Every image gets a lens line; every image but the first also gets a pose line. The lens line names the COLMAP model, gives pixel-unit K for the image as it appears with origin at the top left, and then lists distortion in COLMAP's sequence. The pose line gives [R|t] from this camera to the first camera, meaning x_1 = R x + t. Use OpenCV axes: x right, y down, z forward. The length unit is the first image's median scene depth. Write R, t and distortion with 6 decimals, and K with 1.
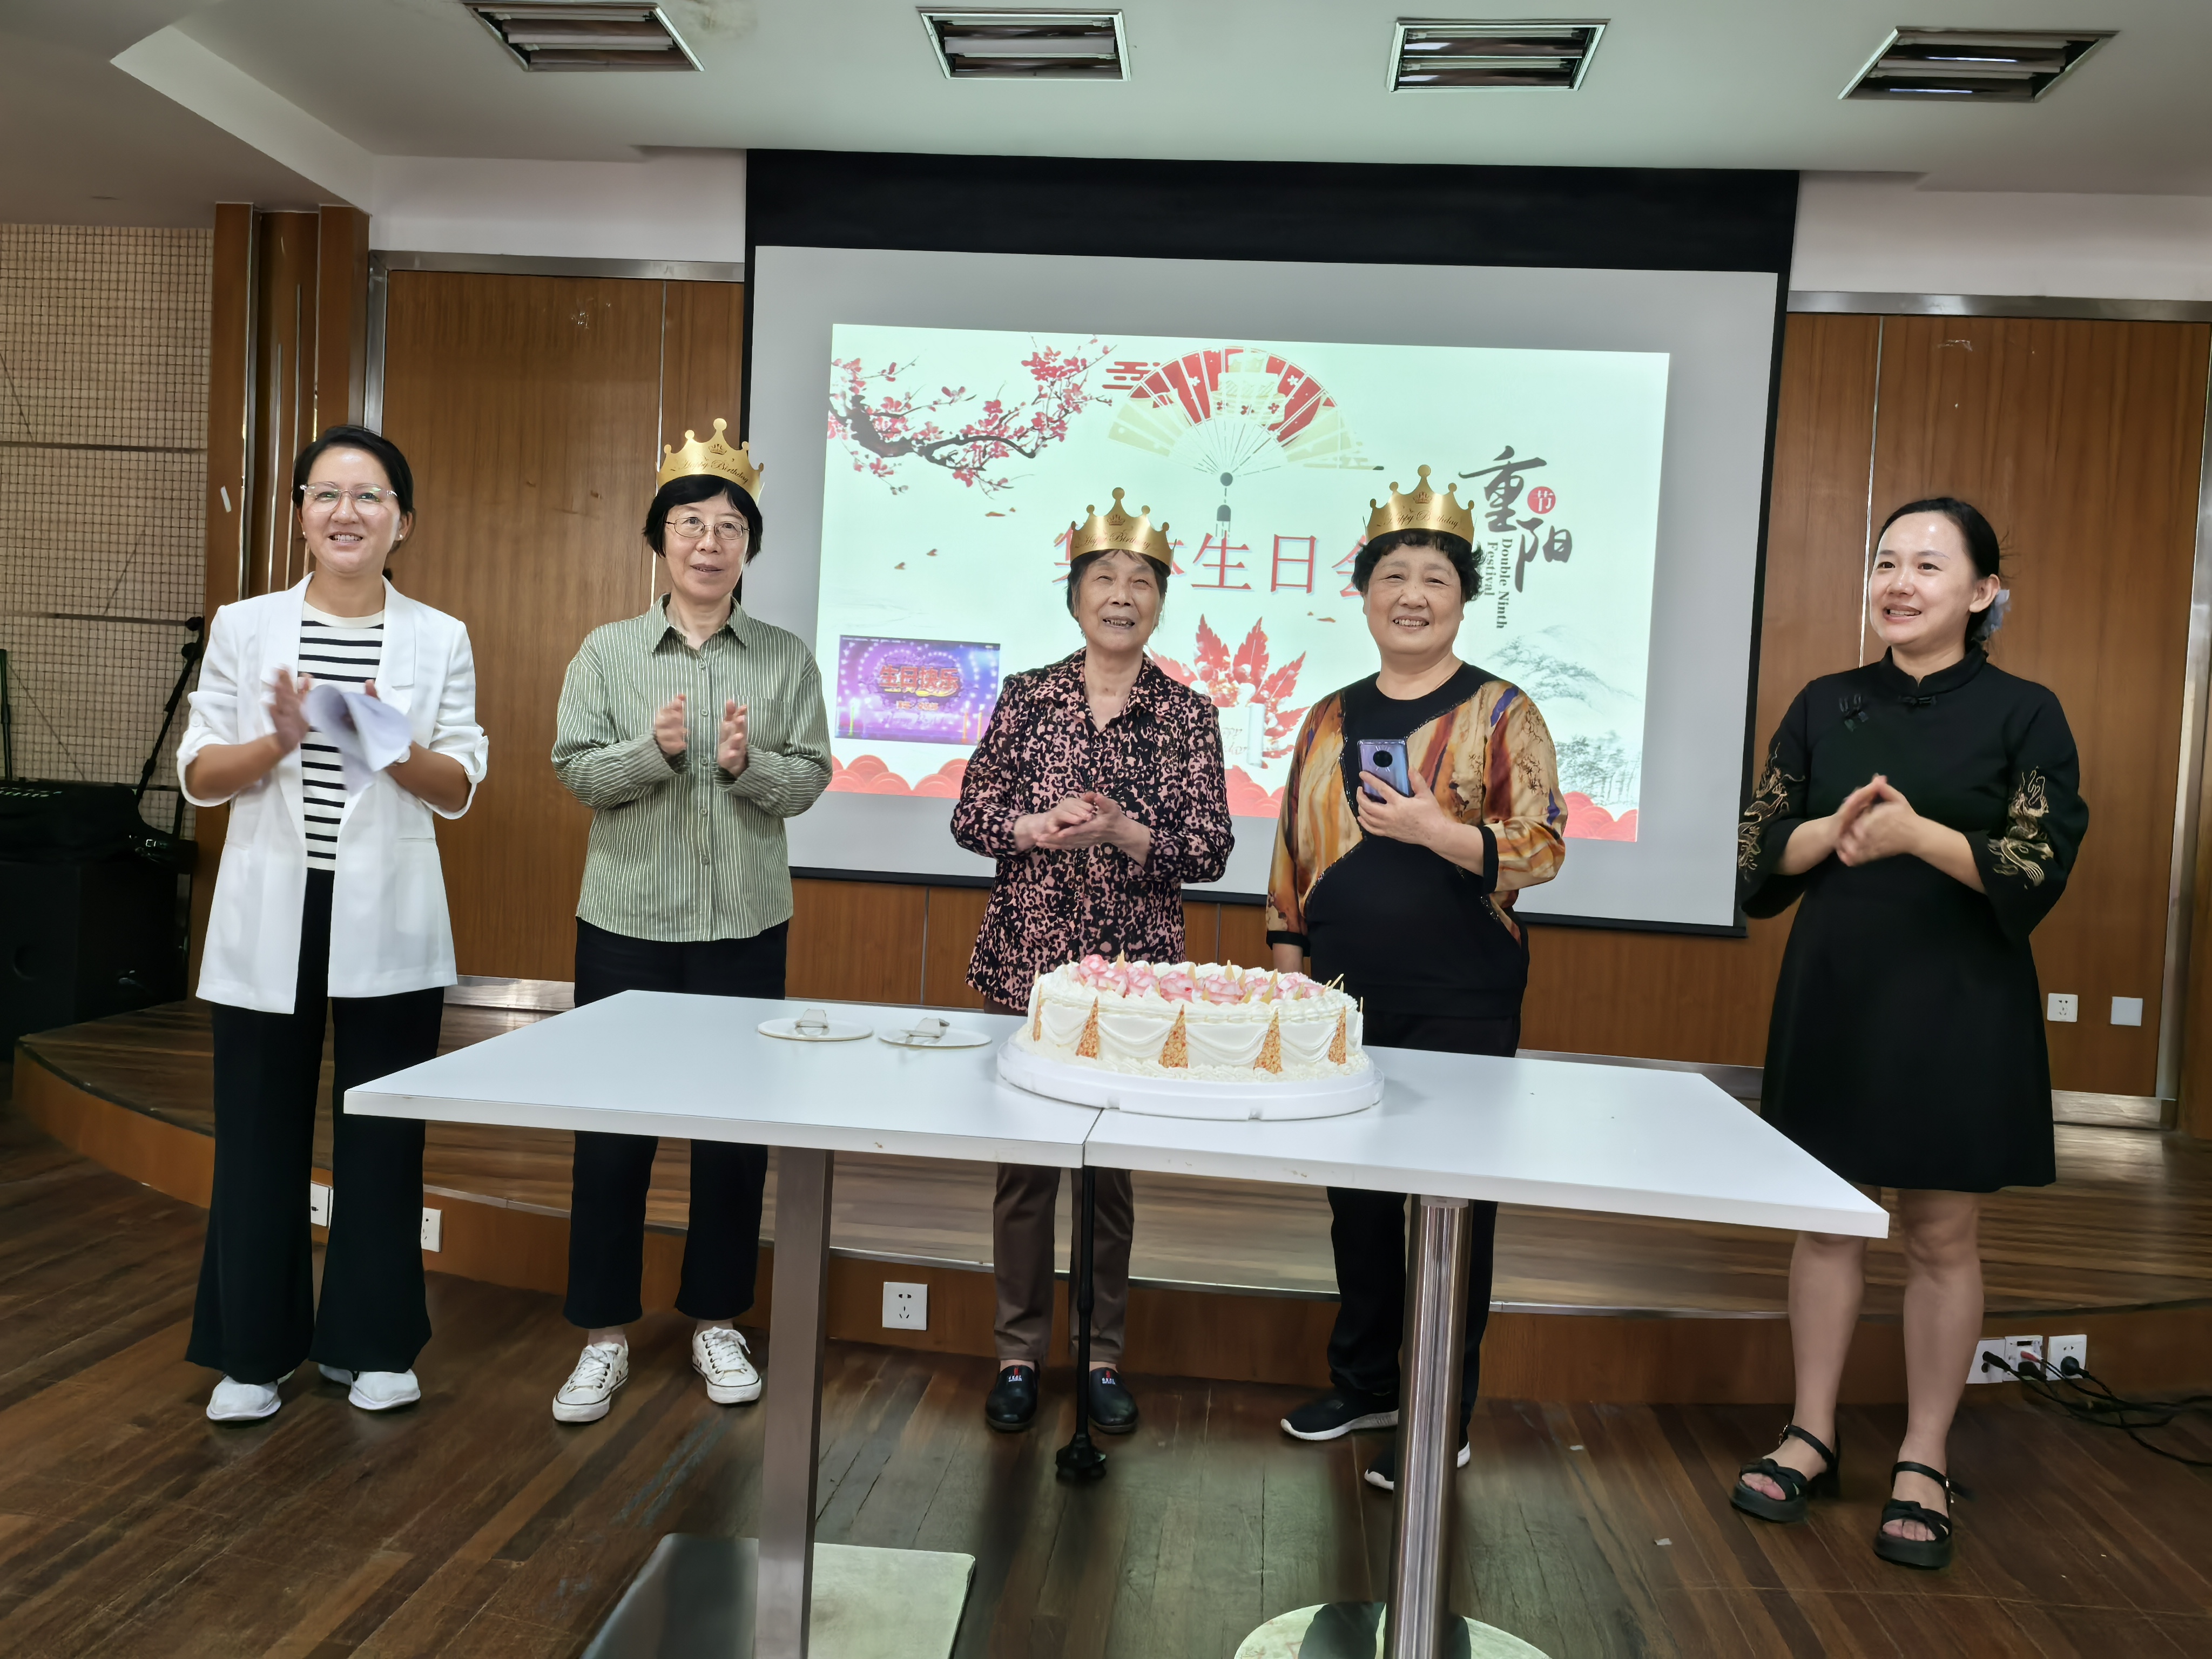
lens RADIAL K [[1746.1, 0, 1117.3], [0, 1746.1, 829.4], [0, 0, 1]] dist [0.052534, -0.008806]
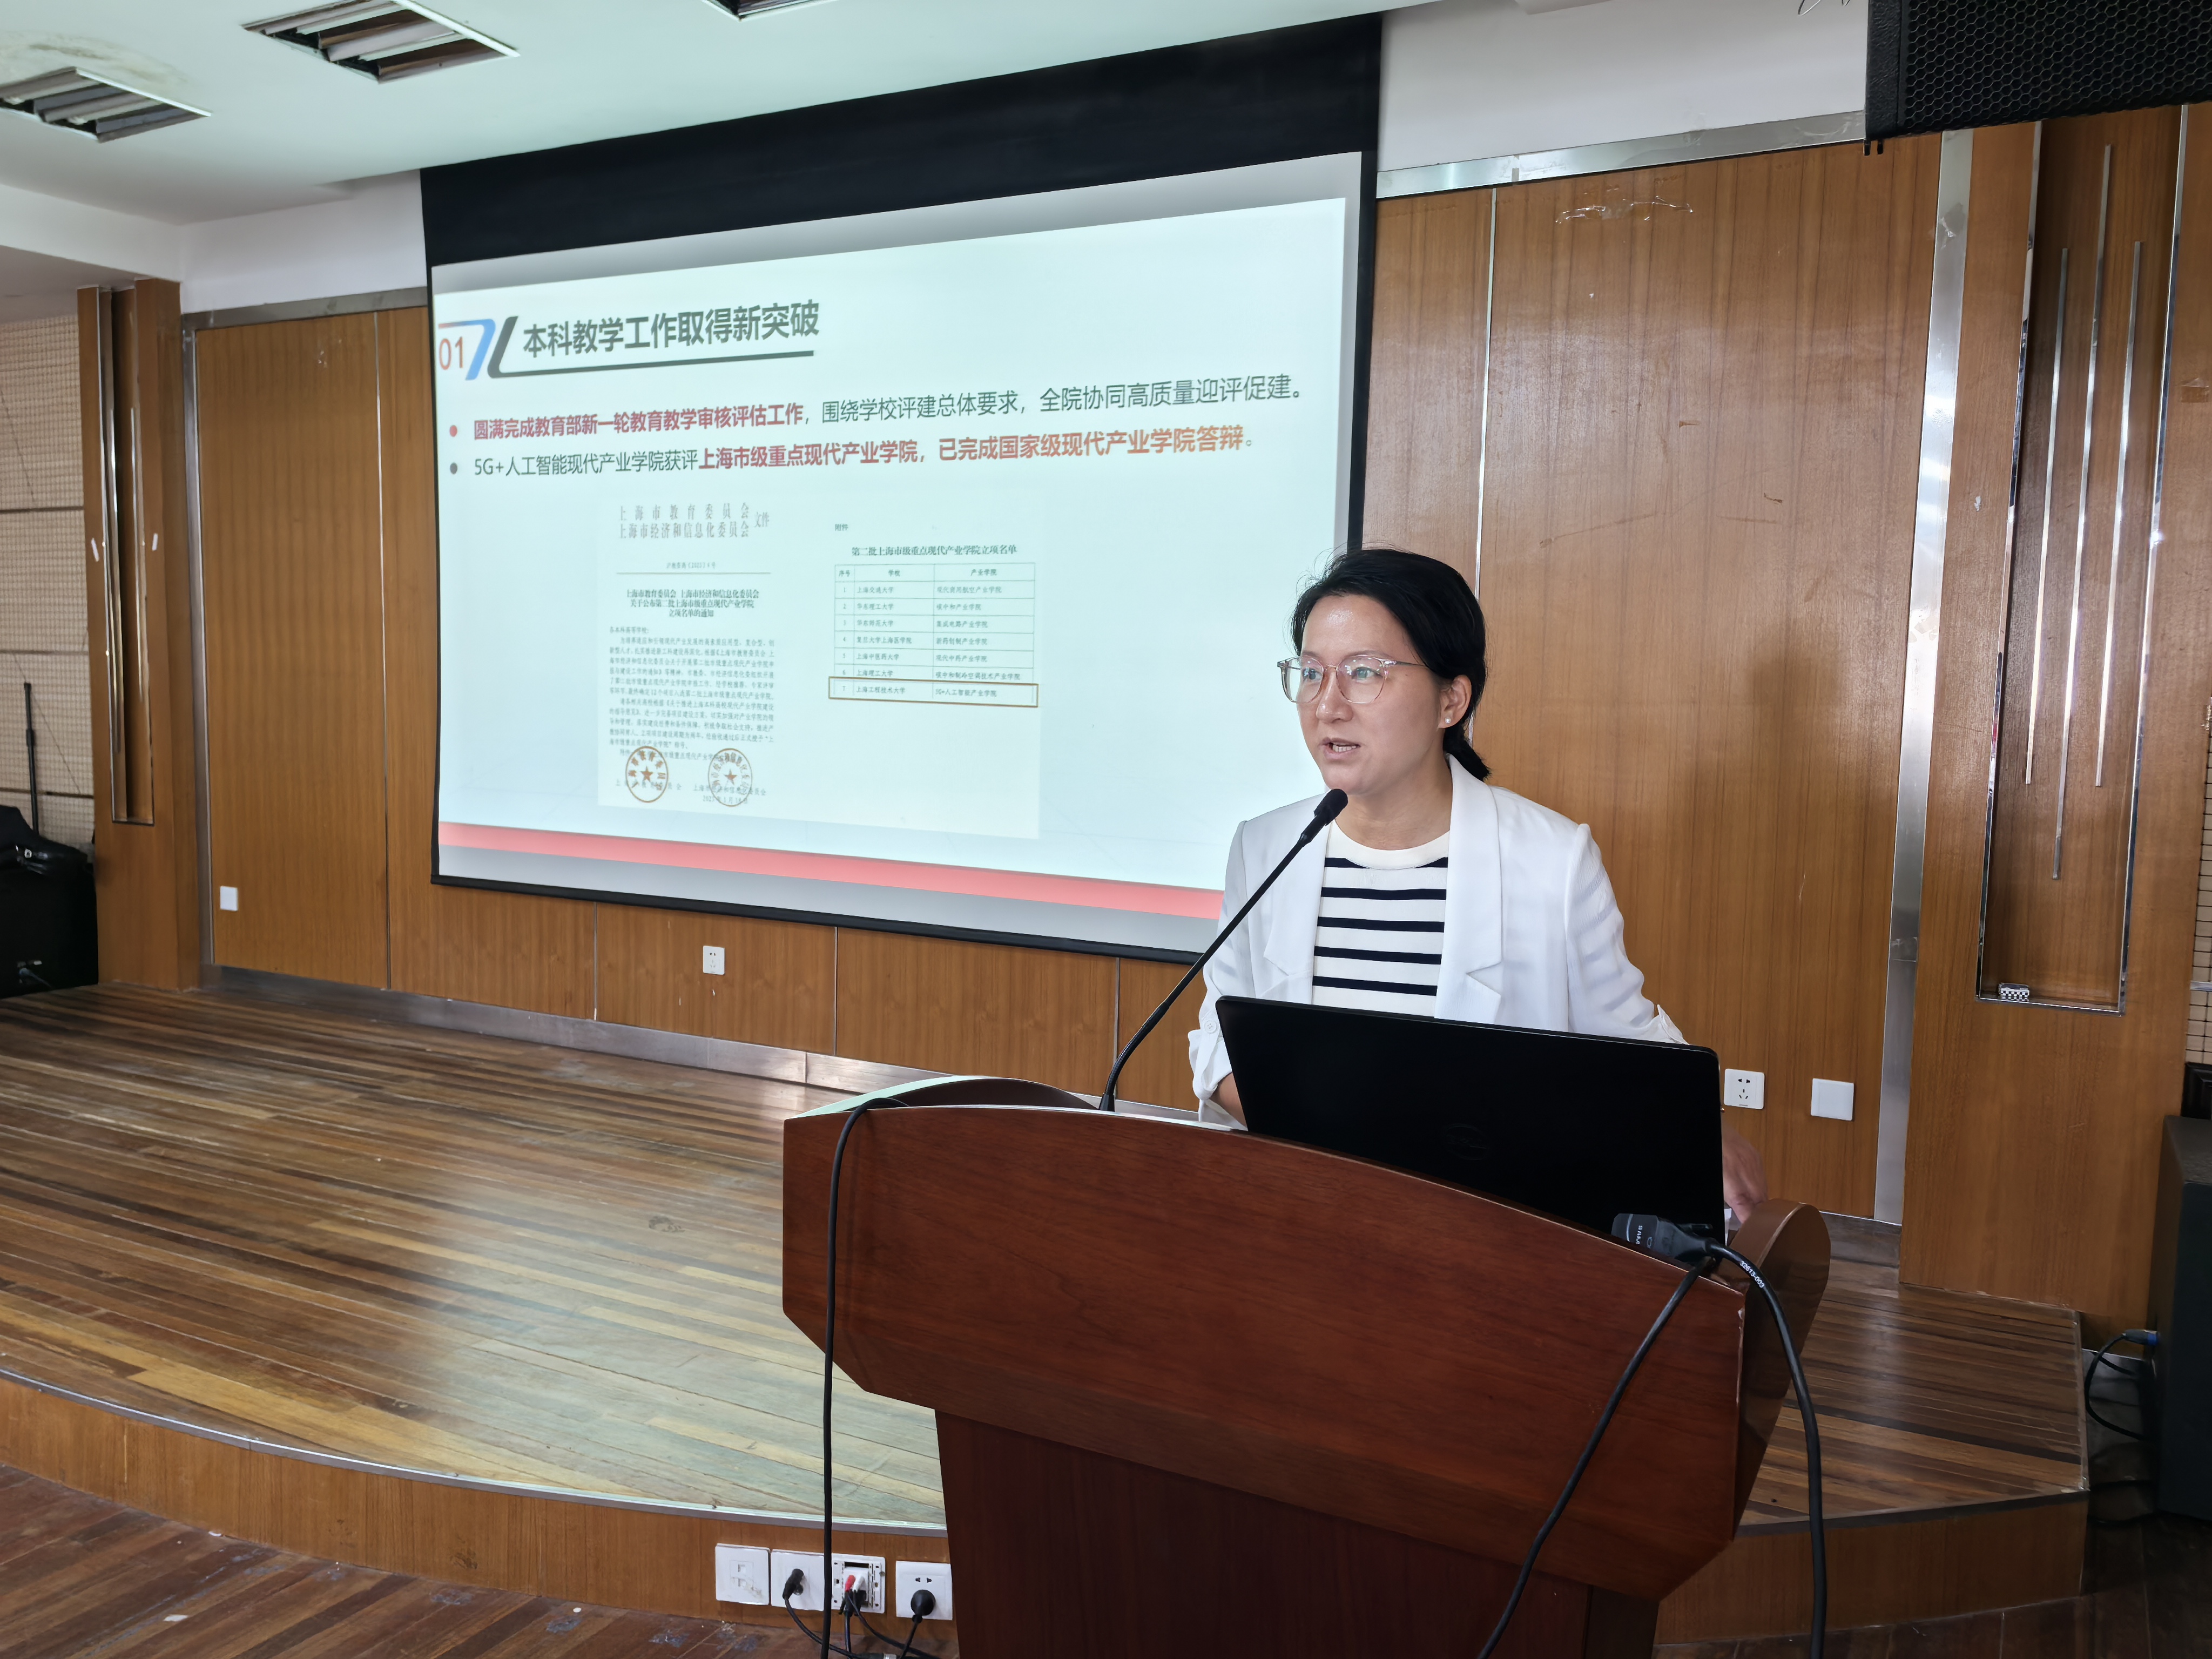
lens RADIAL K [[1746.1, 0, 1101.7], [0, 1746.1, 834.4], [0, 0, 1]] dist [0.052534, -0.008806]
pose [[0.919035, 0.000975, -0.394175, 0.574270], [0.014962, 0.999190, 0.037358, -0.038810], [0.393893, -0.040231, 0.918276, 0.211168]]
